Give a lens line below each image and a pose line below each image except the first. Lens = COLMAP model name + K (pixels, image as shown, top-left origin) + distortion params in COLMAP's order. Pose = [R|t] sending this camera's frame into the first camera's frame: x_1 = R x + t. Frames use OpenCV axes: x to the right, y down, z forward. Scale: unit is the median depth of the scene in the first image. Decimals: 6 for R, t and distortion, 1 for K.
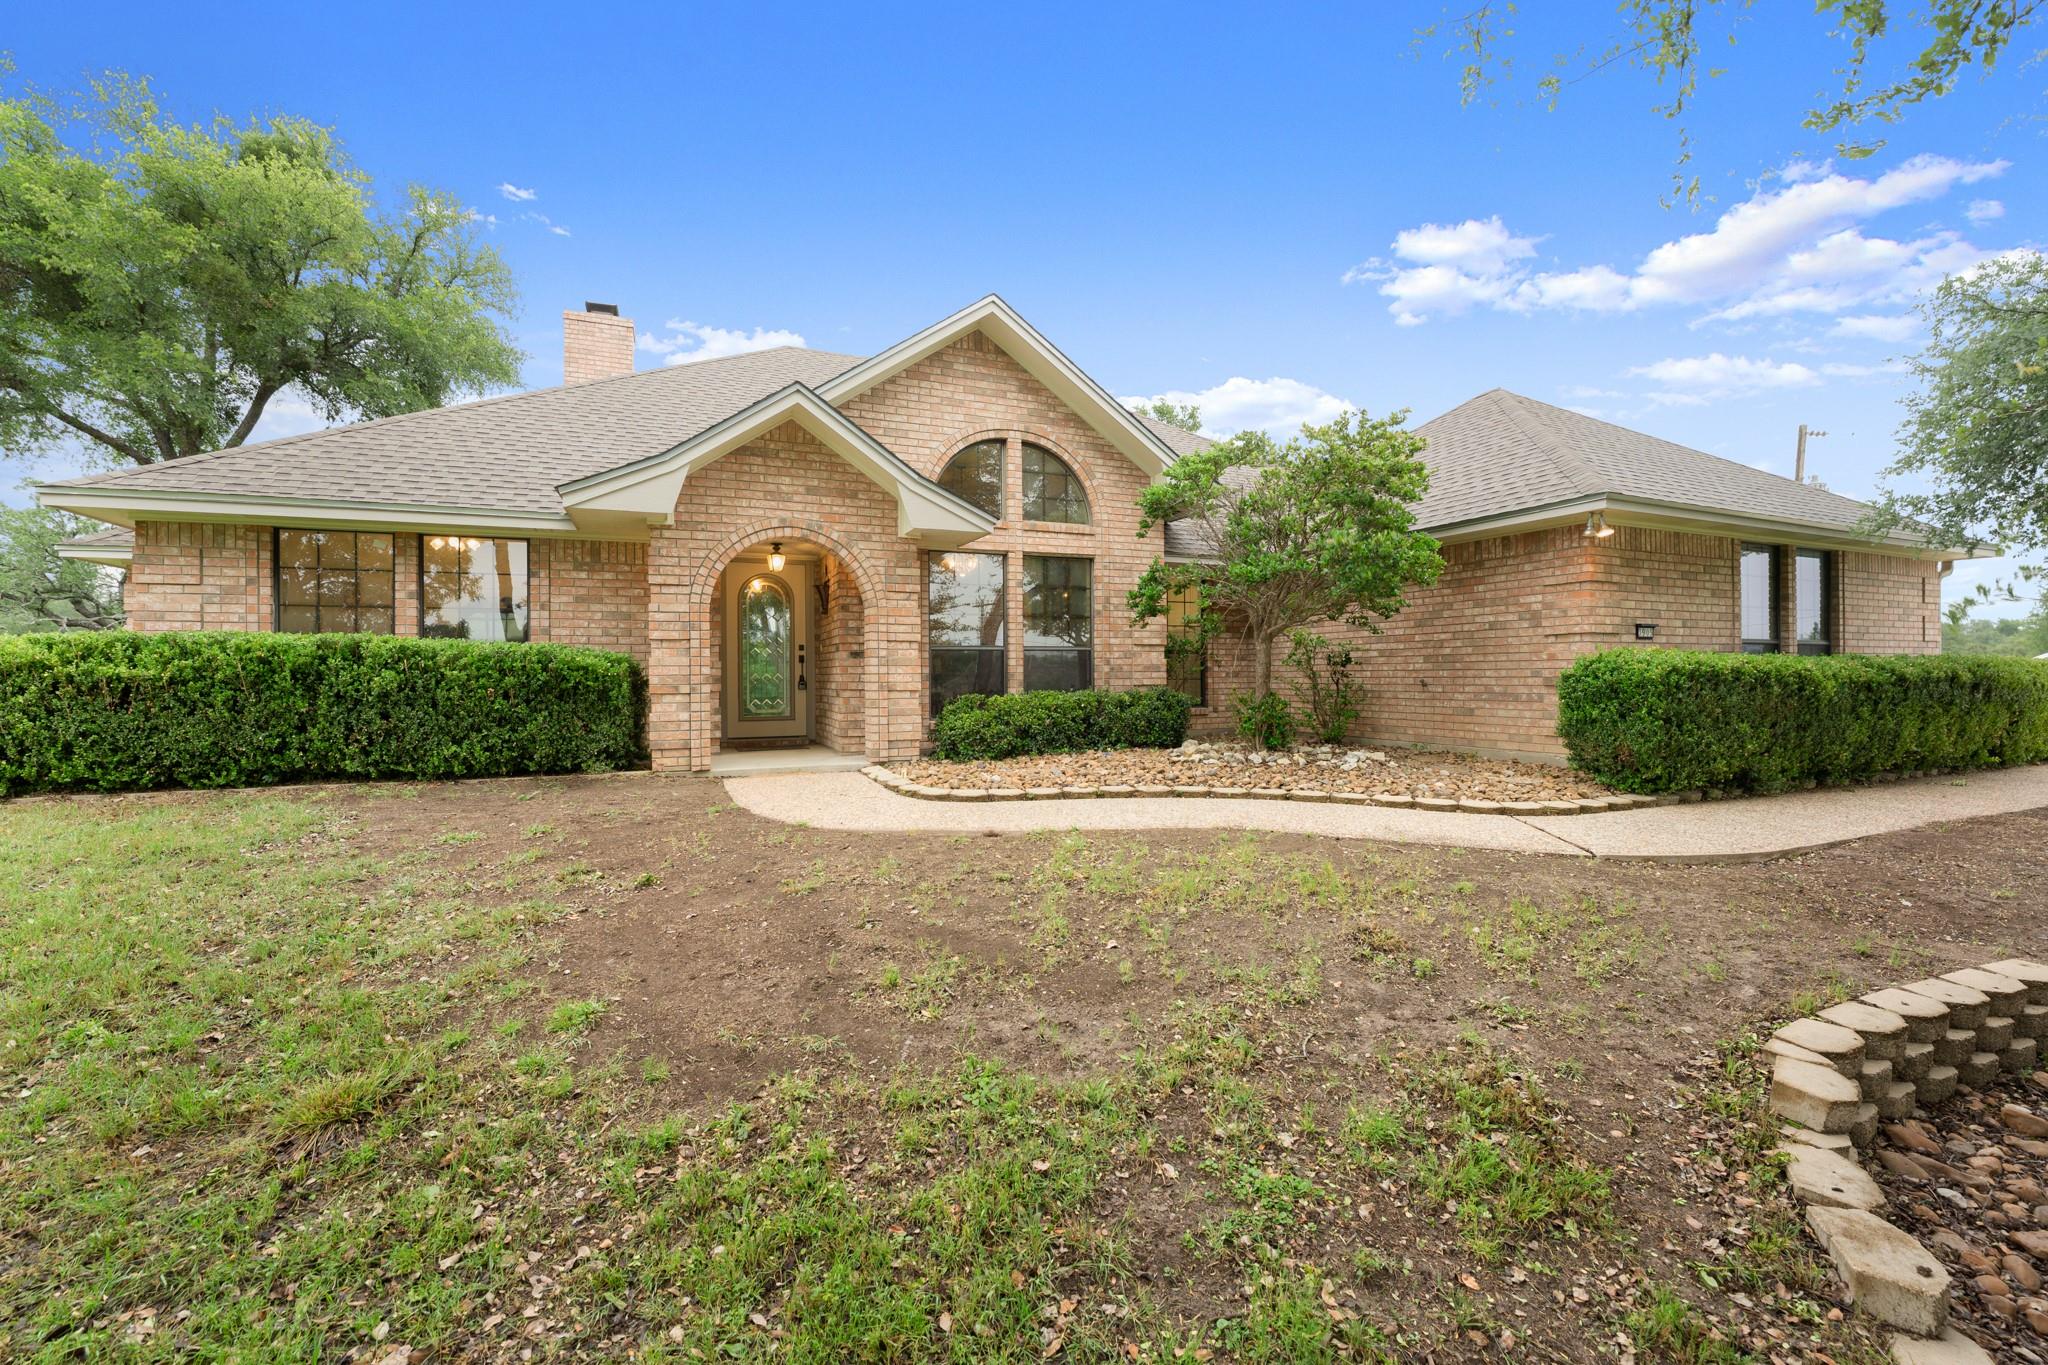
lens RADIAL K [[827.8, 0, 1023.8], [0, 827.8, 686.9], [0, 0, 1]] dist [0.006424, 0.000450]
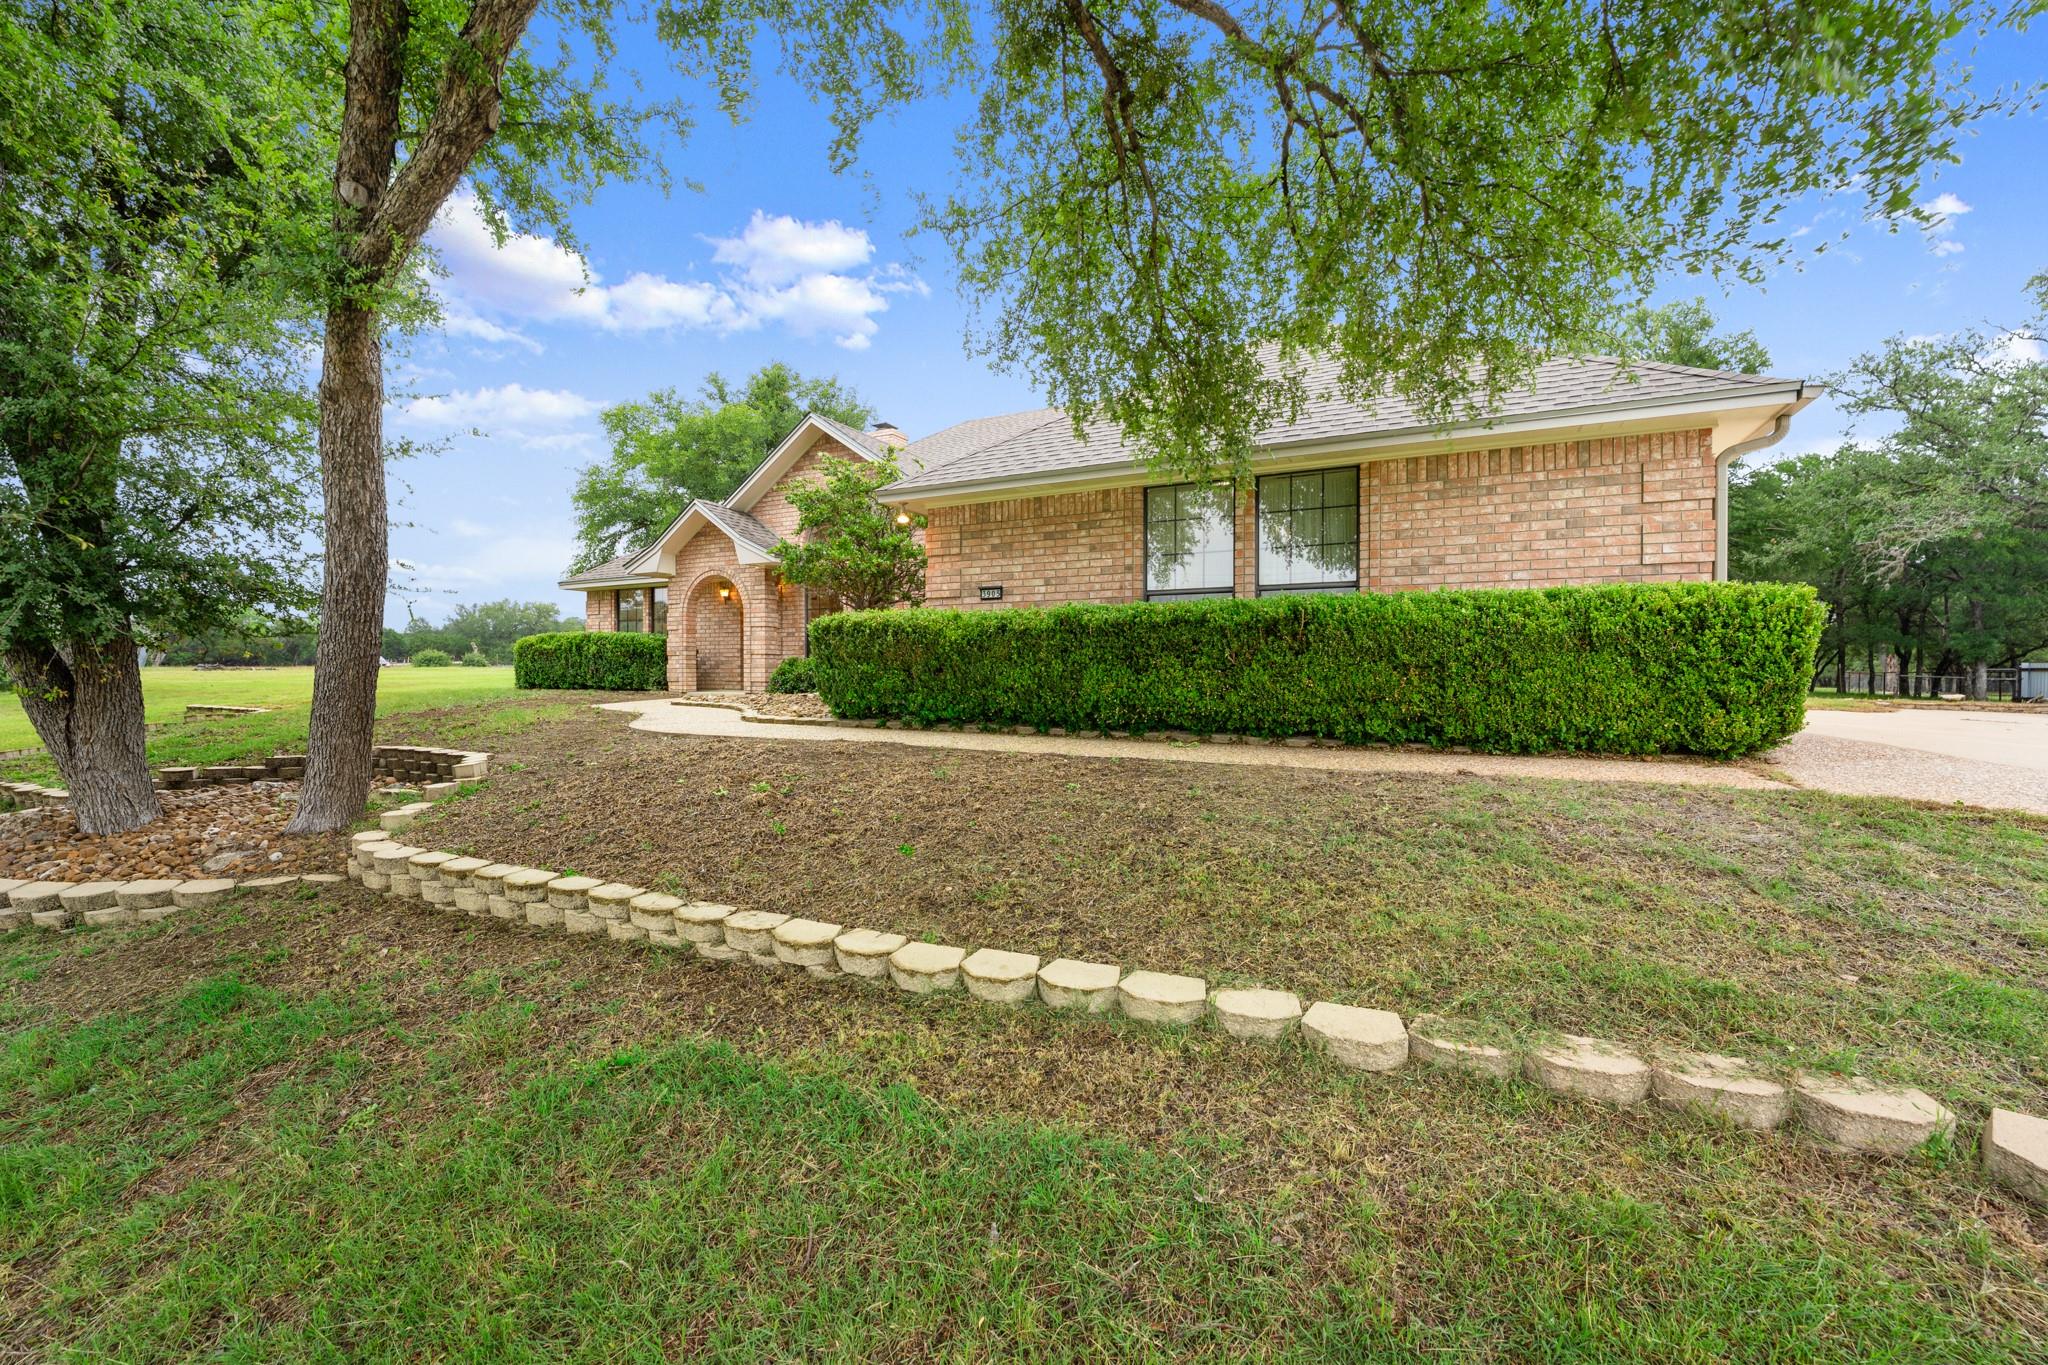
lens RADIAL K [[827.8, 0, 1024.2], [0, 827.8, 673.9], [0, 0, 1]] dist [0.006424, 0.000450]
pose [[0.656067, 0.006685, -0.754673, 1.667648], [-0.002748, 0.999975, 0.006469, 0.038666], [0.754697, -0.002171, 0.656069, 0.287254]]
